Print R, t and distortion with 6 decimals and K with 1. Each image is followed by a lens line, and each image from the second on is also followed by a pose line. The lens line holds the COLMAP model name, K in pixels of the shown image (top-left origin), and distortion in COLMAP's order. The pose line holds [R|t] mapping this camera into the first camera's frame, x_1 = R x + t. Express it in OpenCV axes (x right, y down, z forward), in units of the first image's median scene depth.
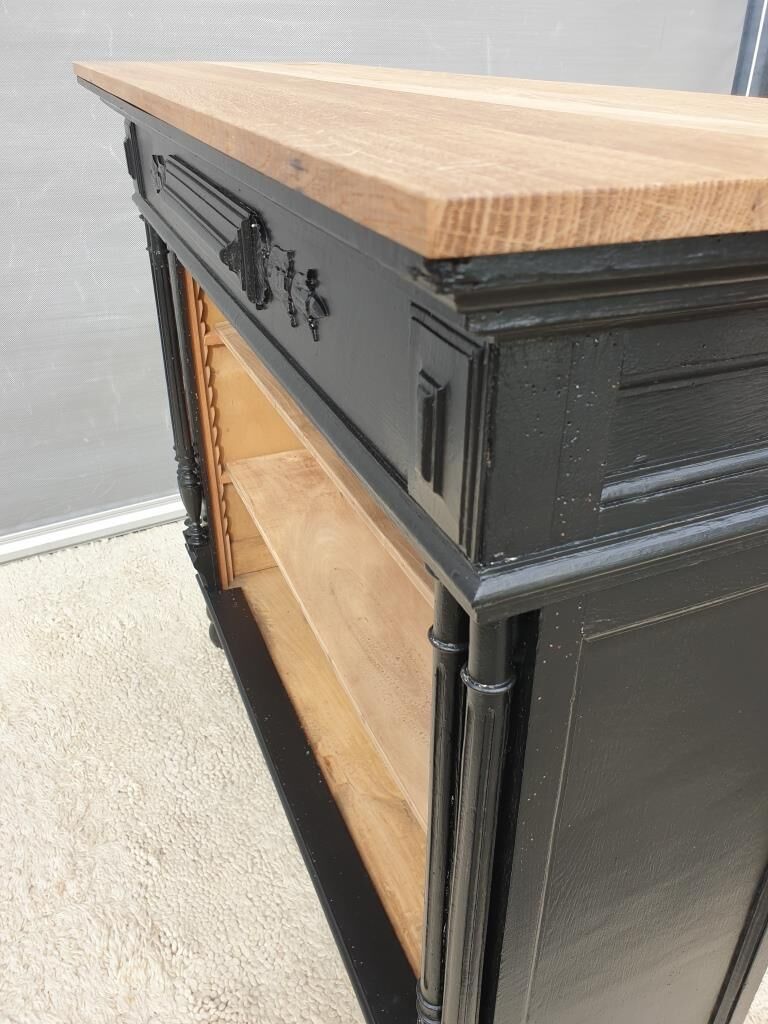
lens RADIAL K [[795.9, 0, 384.4], [0, 795.9, 515.0], [0, 0, 1]] dist [-0.012100, 0.033151]
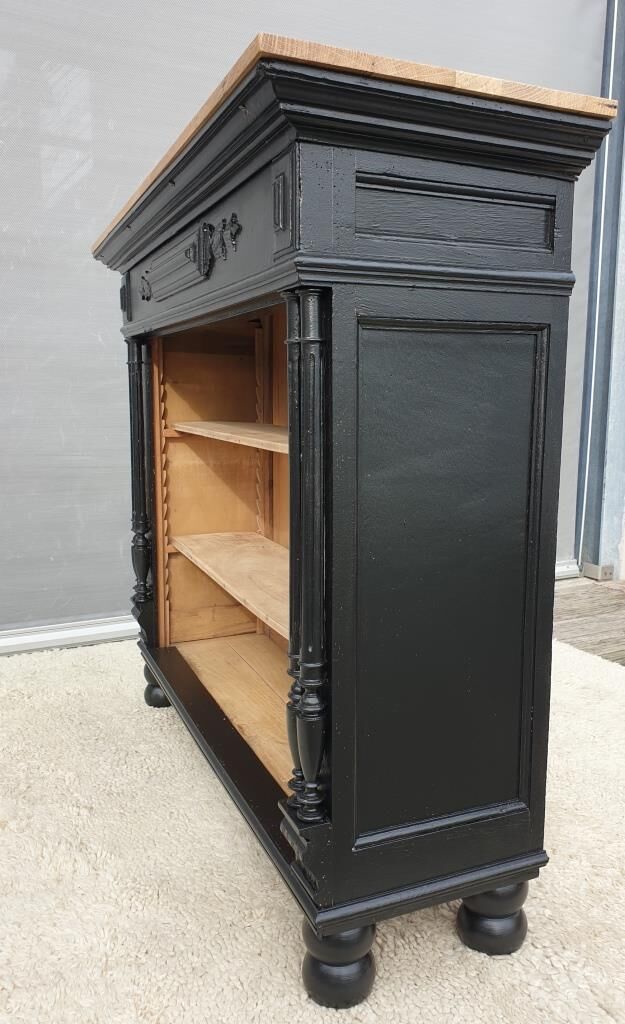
lens RADIAL K [[814.0, 0, 313.0], [0, 814.0, 513.2], [0, 0, 1]] dist [0.034373, -0.002207]
pose [[0.999766, 0.007443, -0.020313, 0.049029], [-0.014145, 0.935330, -0.353493, 0.364259], [0.016368, 0.353698, 0.935217, -0.207953]]
